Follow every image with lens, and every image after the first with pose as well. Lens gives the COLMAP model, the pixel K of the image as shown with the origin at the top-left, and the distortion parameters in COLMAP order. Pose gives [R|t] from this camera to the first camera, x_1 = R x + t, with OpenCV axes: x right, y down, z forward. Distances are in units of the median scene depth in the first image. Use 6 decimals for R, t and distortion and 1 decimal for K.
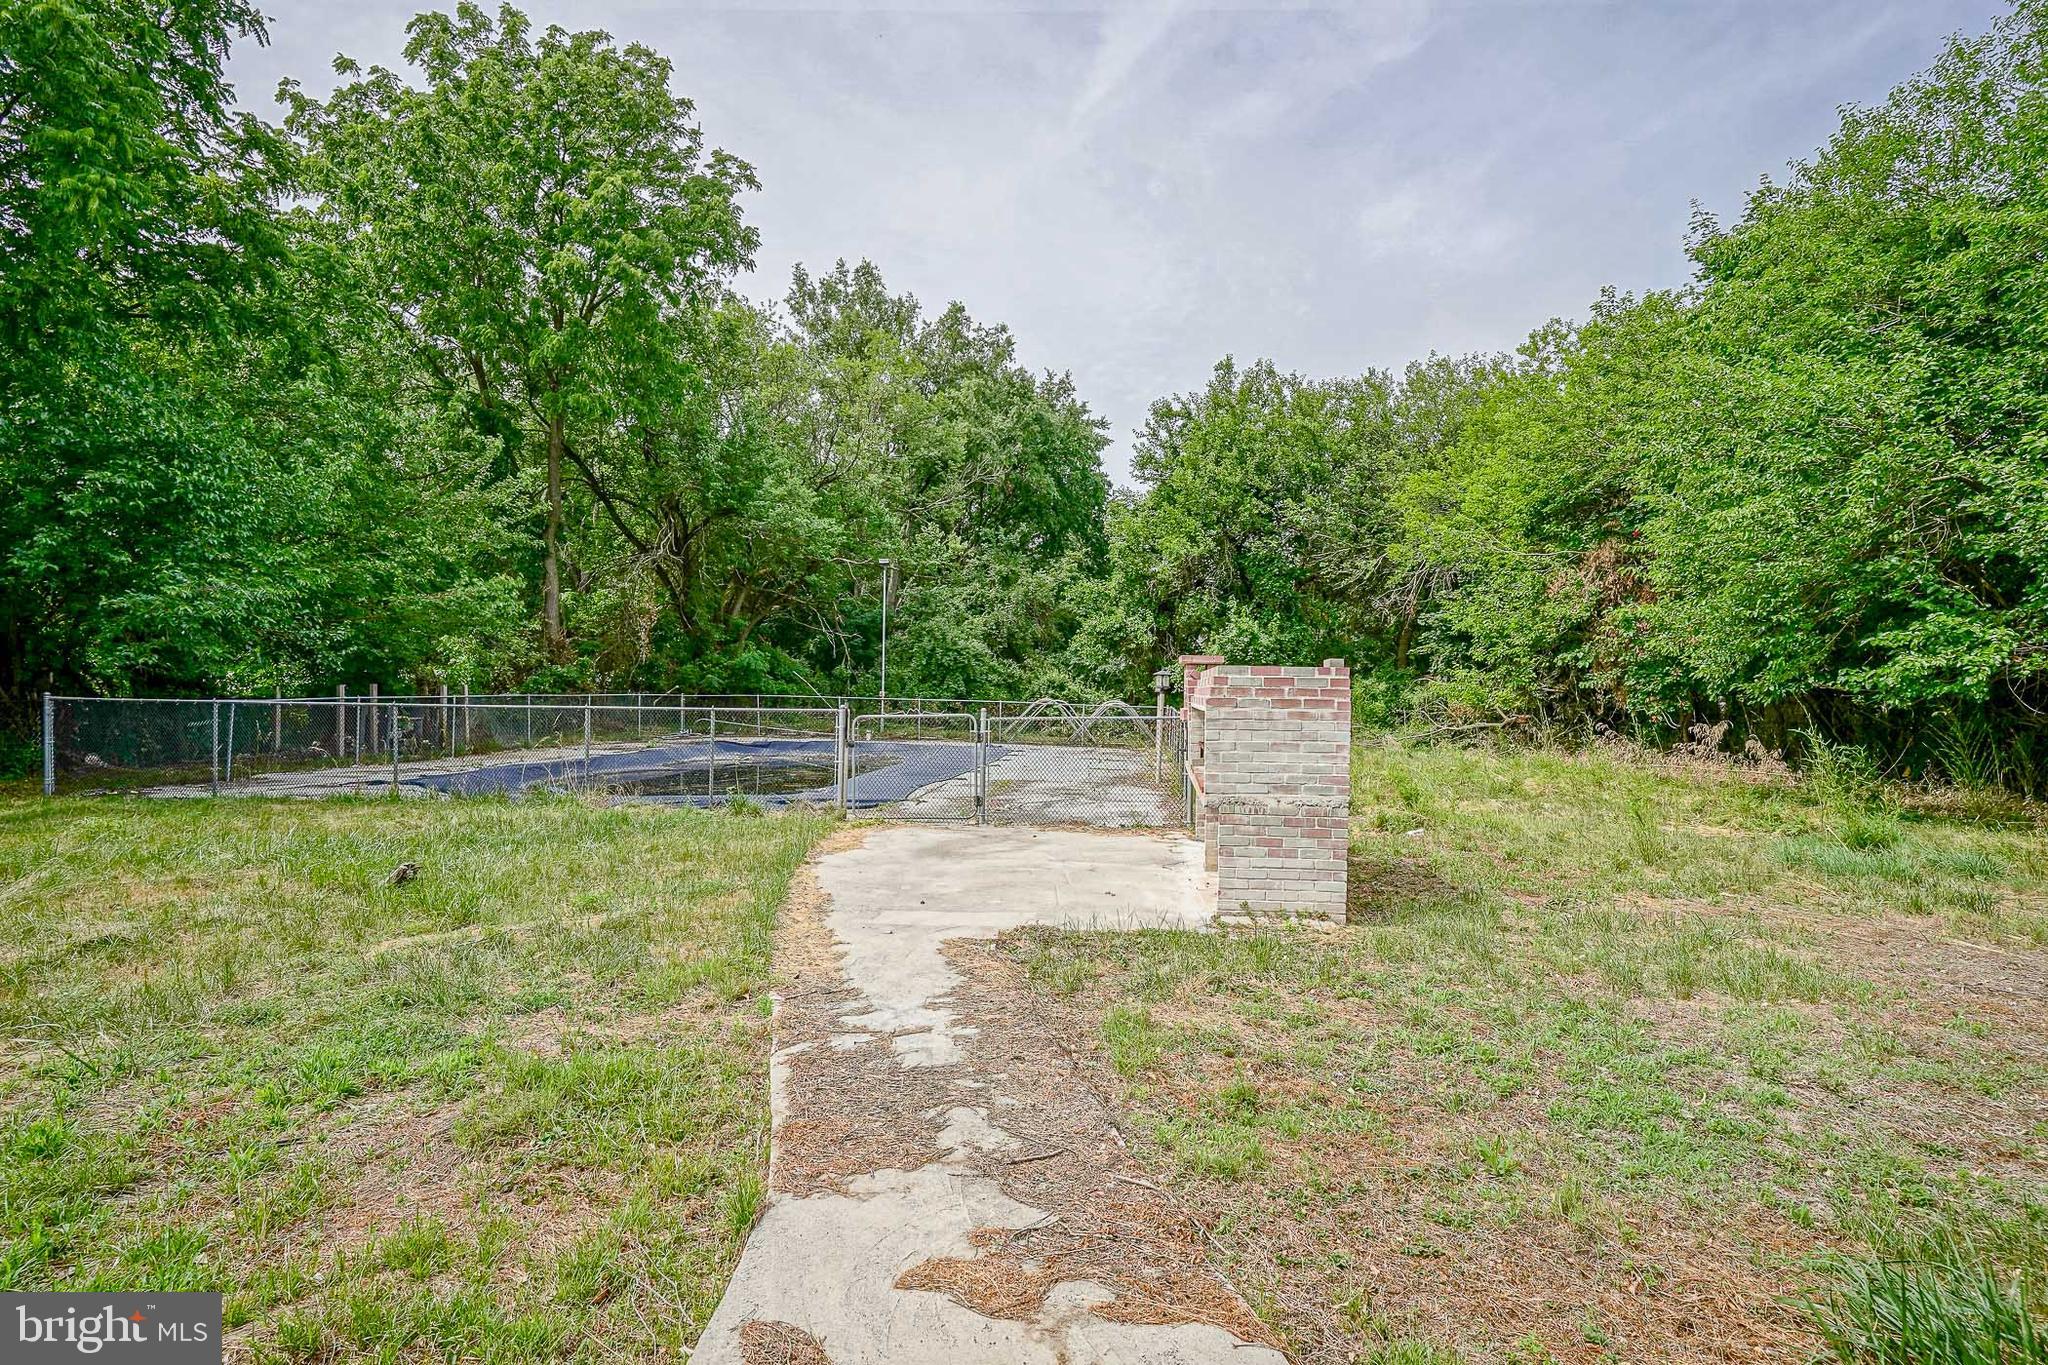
lens RADIAL K [[983.1, 0, 1032.6], [0, 983.1, 689.9], [0, 0, 1]] dist [0.001510, 0.000431]
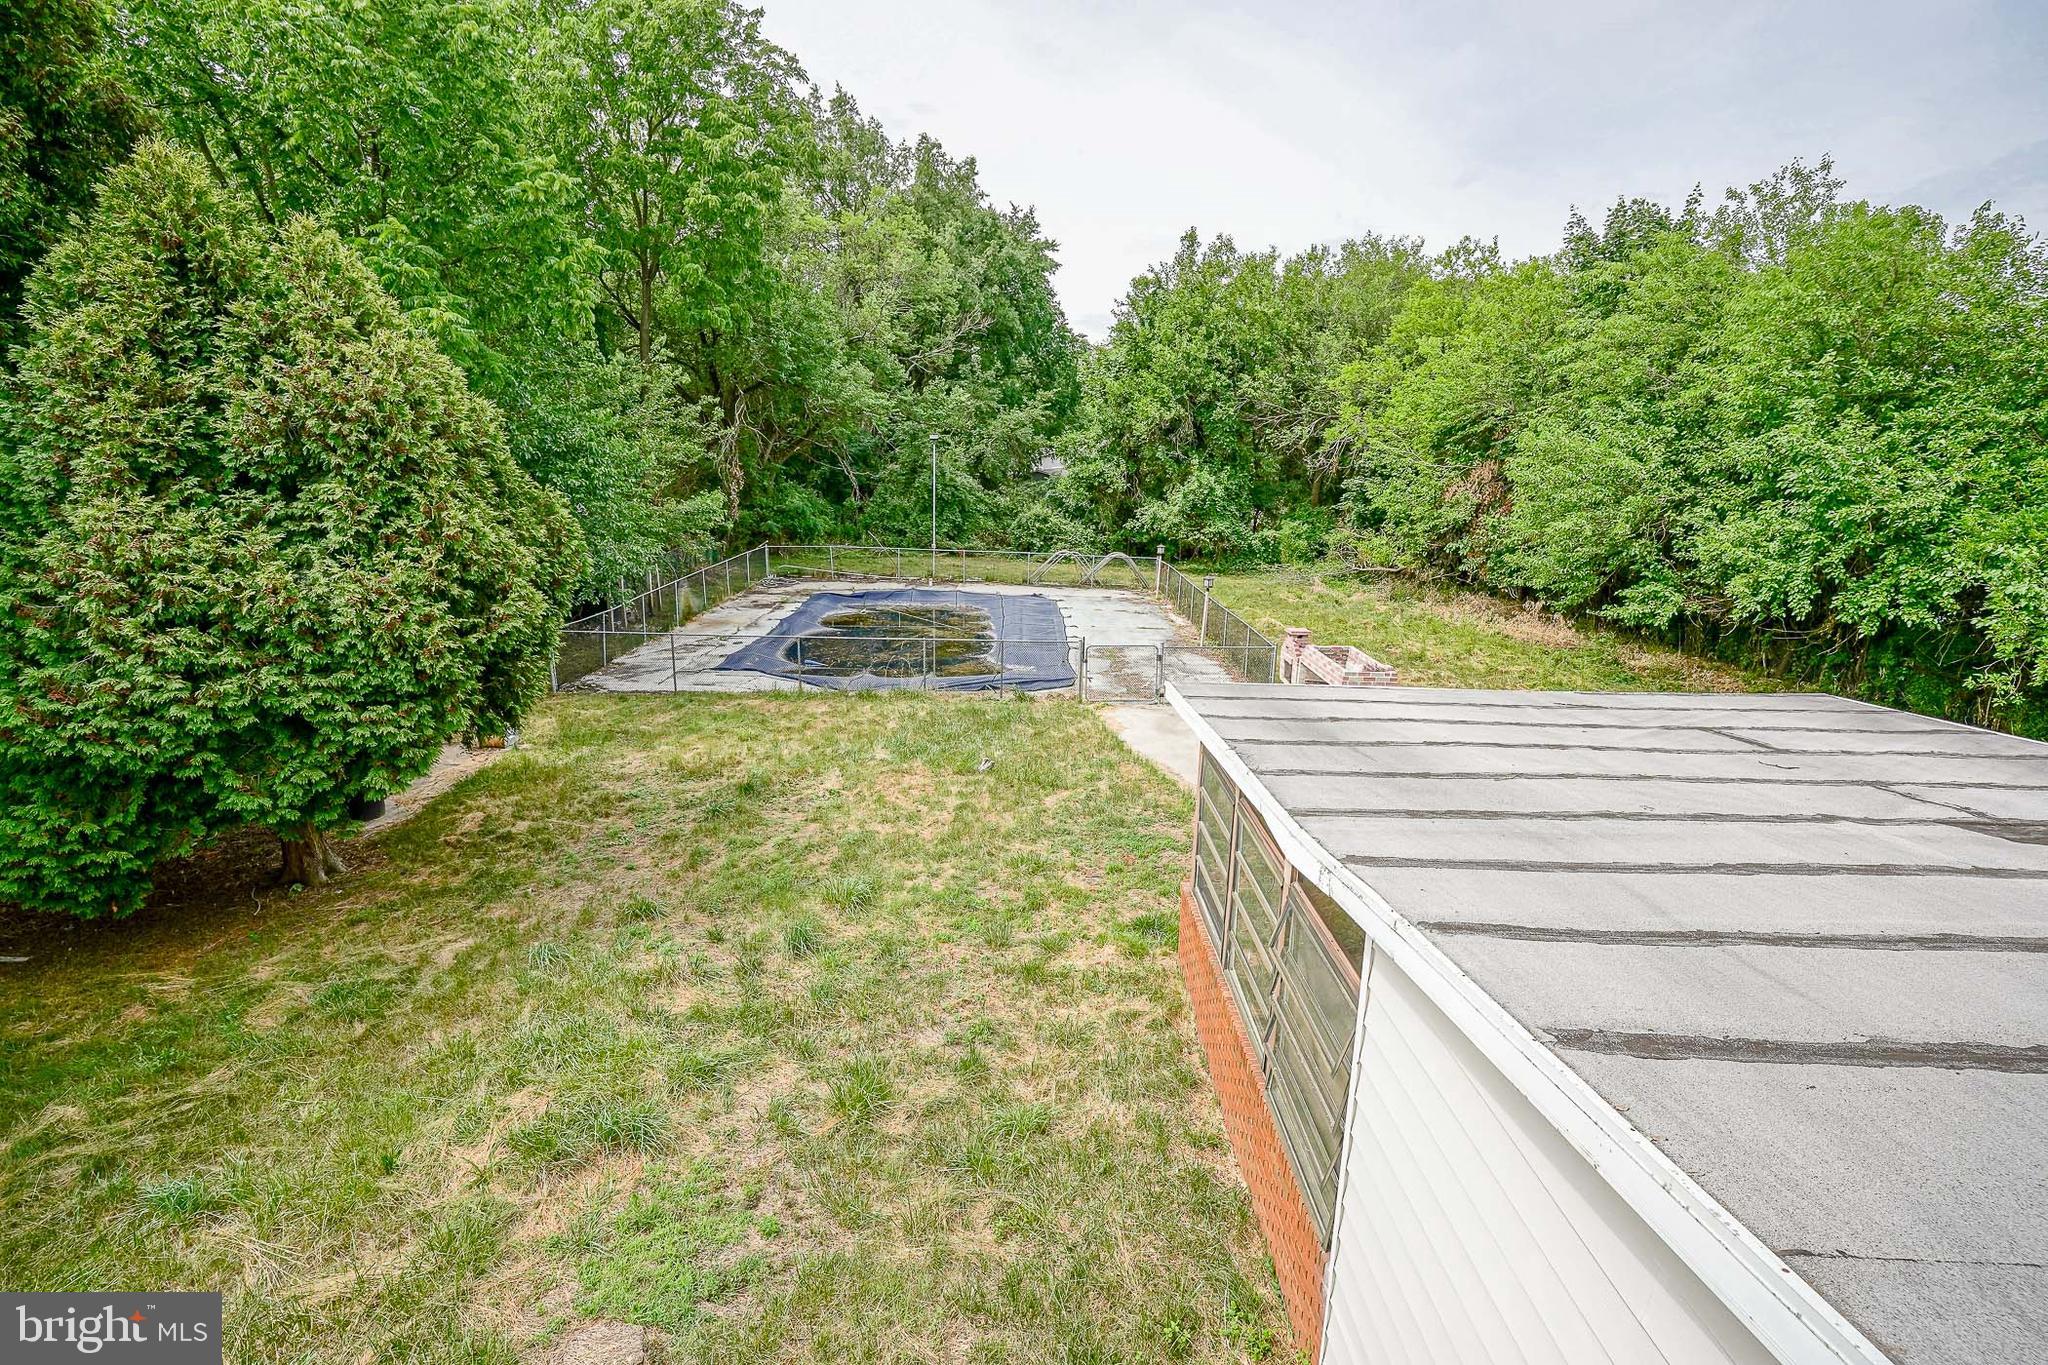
lens RADIAL K [[983.1, 0, 1032.6], [0, 983.1, 689.9], [0, 0, 1]] dist [0.001510, 0.000431]
pose [[0.991242, -0.024922, 0.129683, -0.157493], [-0.007807, 0.969253, 0.245942, -0.104199], [-0.131825, -0.244800, 0.960570, -0.219562]]
